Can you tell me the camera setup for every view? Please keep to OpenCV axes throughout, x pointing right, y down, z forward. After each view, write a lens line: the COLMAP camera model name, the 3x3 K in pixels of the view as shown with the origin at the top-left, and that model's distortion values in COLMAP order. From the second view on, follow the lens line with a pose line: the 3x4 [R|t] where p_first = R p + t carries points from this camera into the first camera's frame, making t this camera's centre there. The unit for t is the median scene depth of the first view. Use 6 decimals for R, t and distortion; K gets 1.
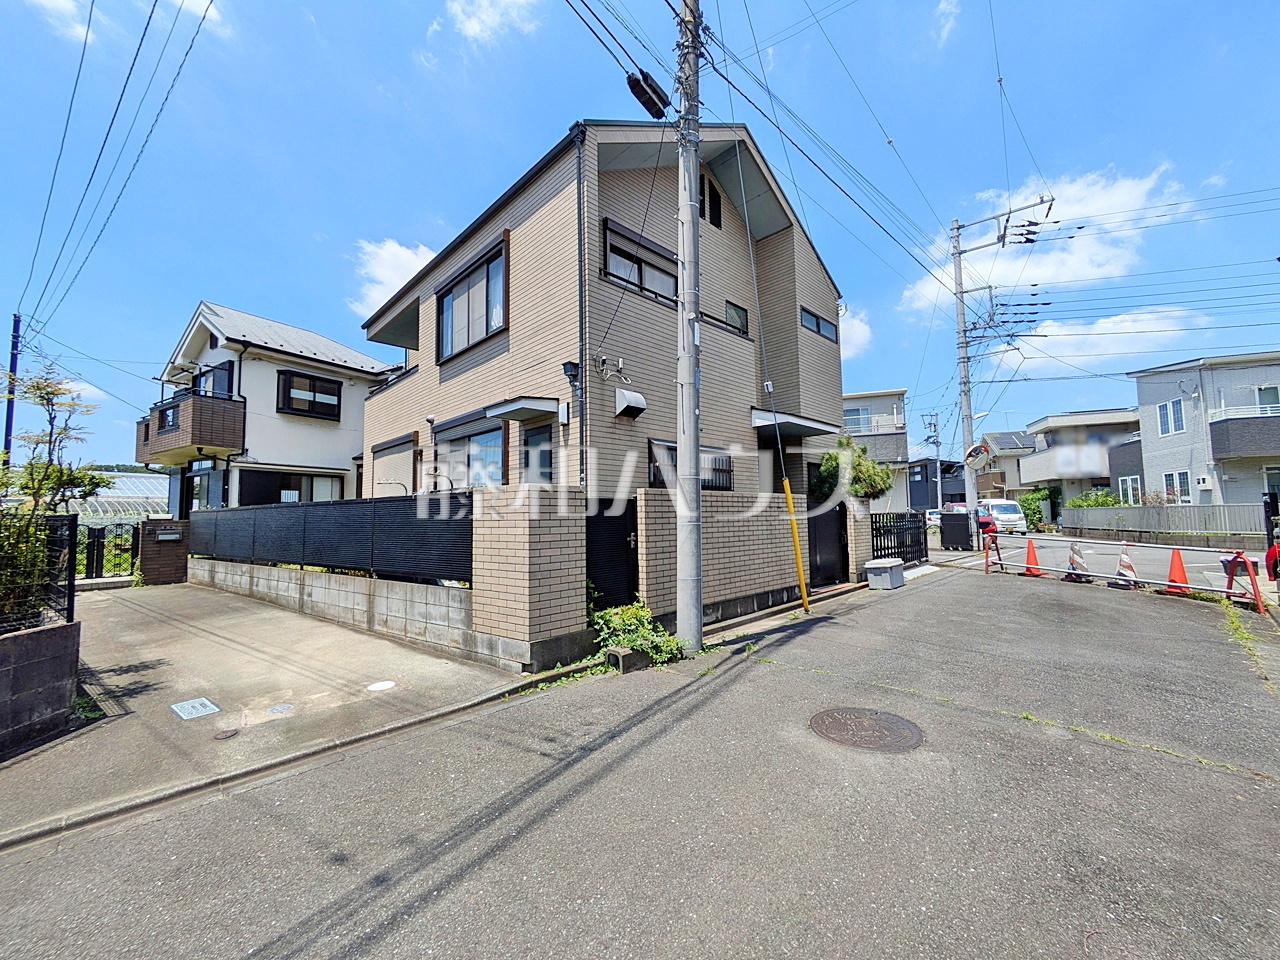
lens RADIAL K [[506.2, 0, 641.4], [0, 506.2, 481.1], [0, 0, 1]] dist [-0.008405, 0.004037]
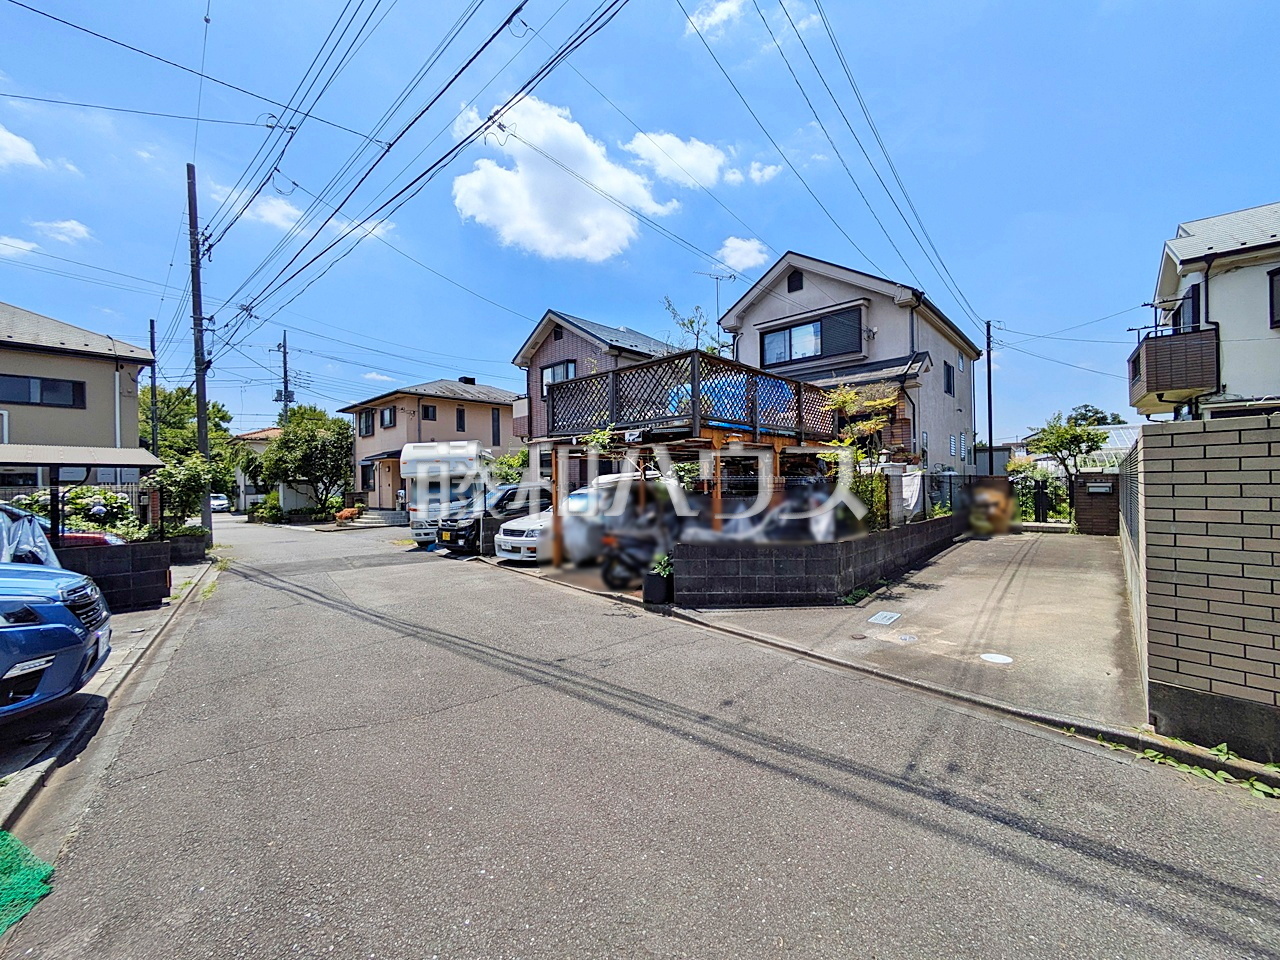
lens RADIAL K [[509.9, 0, 645.9], [0, 509.9, 484.3], [0, 0, 1]] dist [-0.002300, 0.004122]
pose [[-0.119725, 0.021321, -0.992578, 0.311829], [0.086503, 0.996191, 0.010964, 0.011916], [0.989031, -0.084548, -0.121113, 0.318338]]
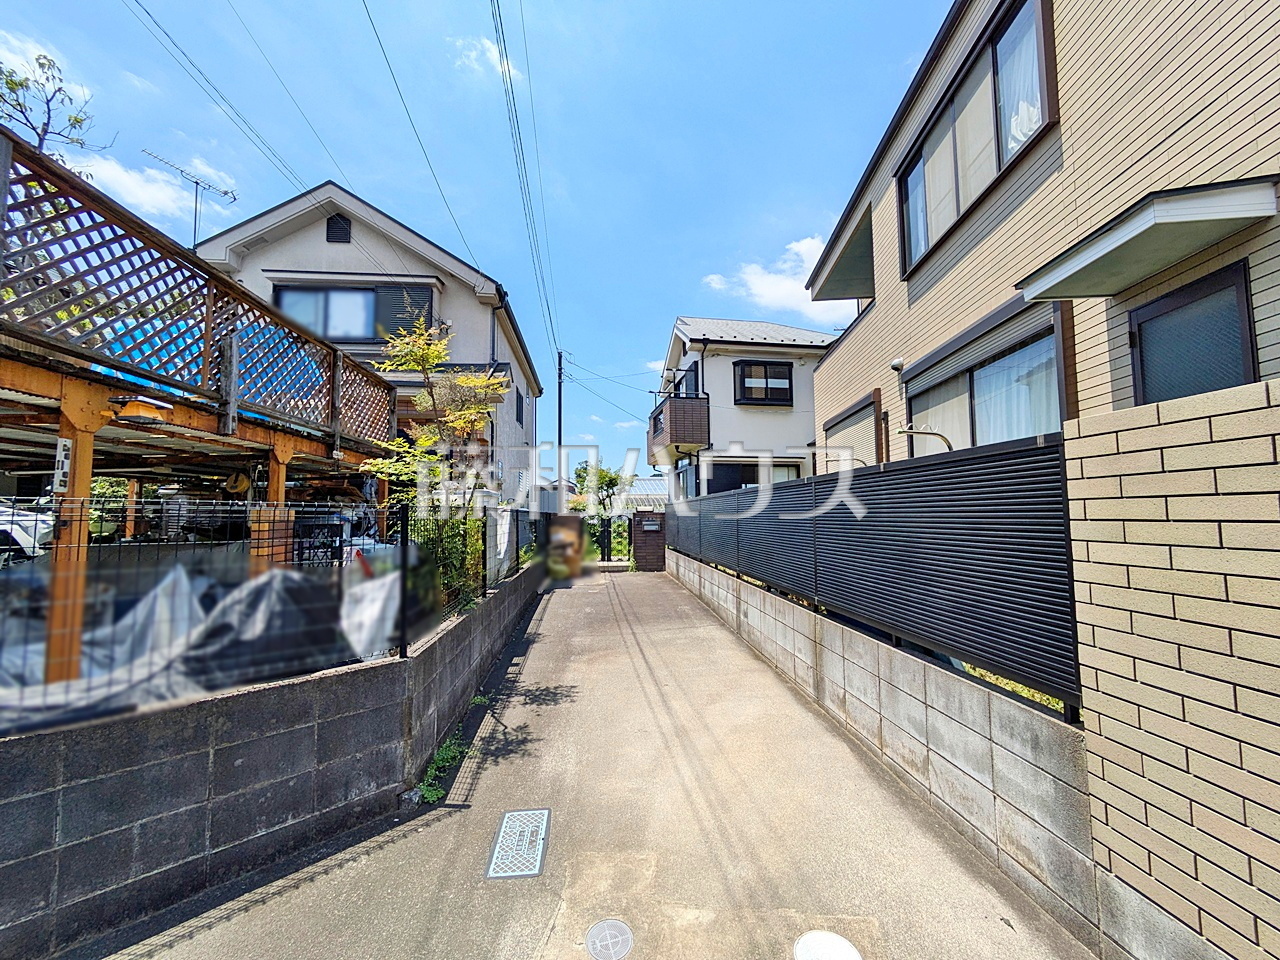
lens RADIAL K [[506.2, 0, 641.4], [0, 506.2, 481.1], [0, 0, 1]] dist [-0.008405, 0.004037]
pose [[0.653235, -0.041196, -0.756034, -0.195972], [0.051771, 0.998612, -0.009681, 0.031089], [0.755383, -0.032817, 0.654461, 0.421025]]
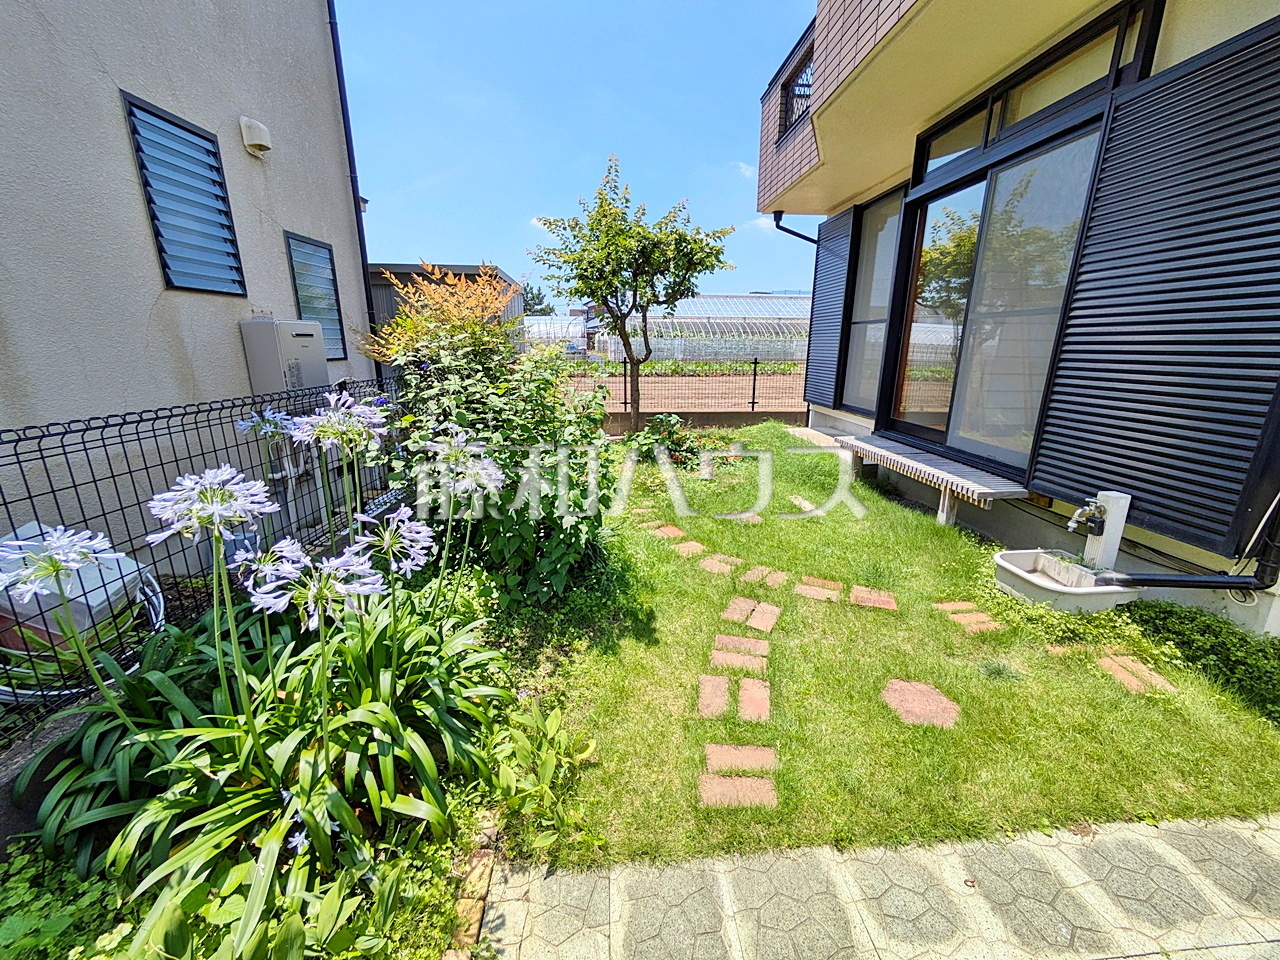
lens RADIAL K [[506.2, 0, 641.4], [0, 506.2, 481.1], [0, 0, 1]] dist [-0.008405, 0.004037]
pose [[0.574909, 0.234672, -0.783842, -1.572826], [0.041828, 0.948306, 0.314590, 0.087753], [0.817147, -0.213647, 0.535374, 1.506285]]
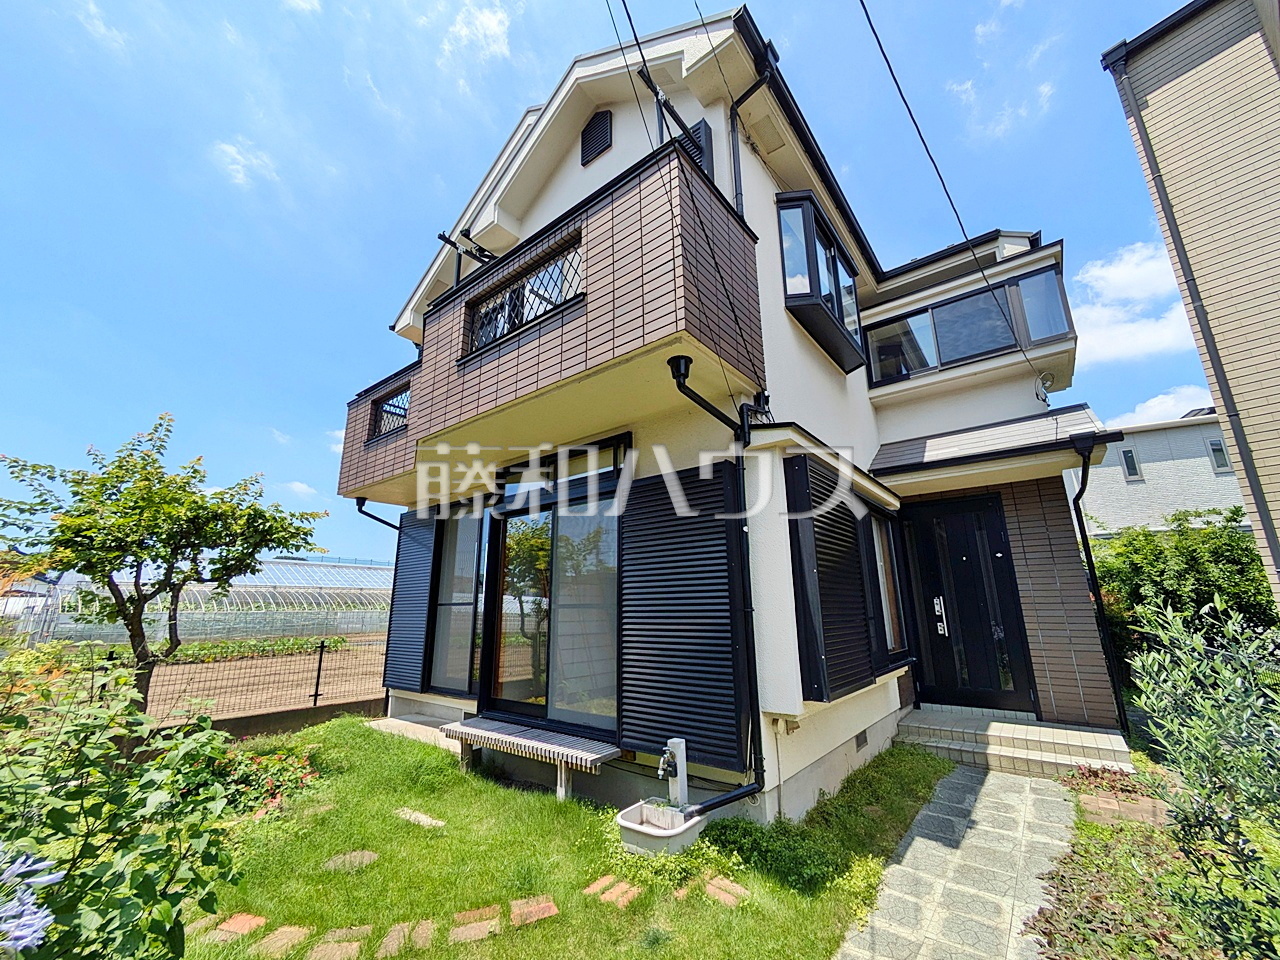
lens RADIAL K [[506.2, 0, 641.4], [0, 506.2, 481.1], [0, 0, 1]] dist [-0.008405, 0.004037]
pose [[0.990836, -0.028147, -0.132109, -1.615761], [0.004485, 0.984364, -0.176091, 0.061108], [0.134999, 0.173885, 0.975469, 1.440831]]
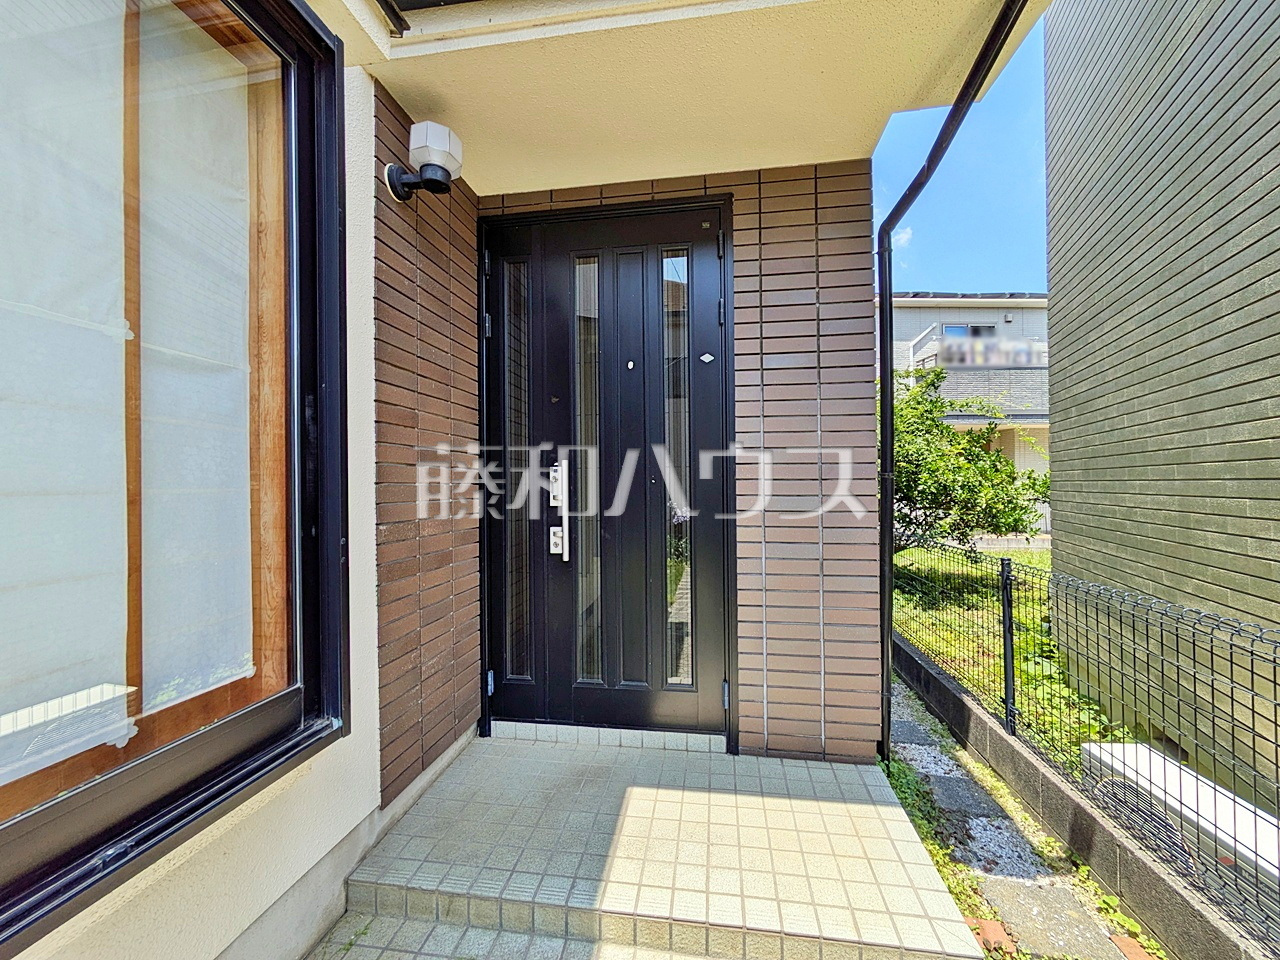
lens RADIAL K [[506.2, 0, 641.4], [0, 506.2, 481.1], [0, 0, 1]] dist [-0.008405, 0.004037]
pose [[0.925164, 0.007152, 0.379500, -1.301418], [-0.030141, 0.998049, 0.054671, 0.099444], [-0.378369, -0.062018, 0.923575, 2.073387]]
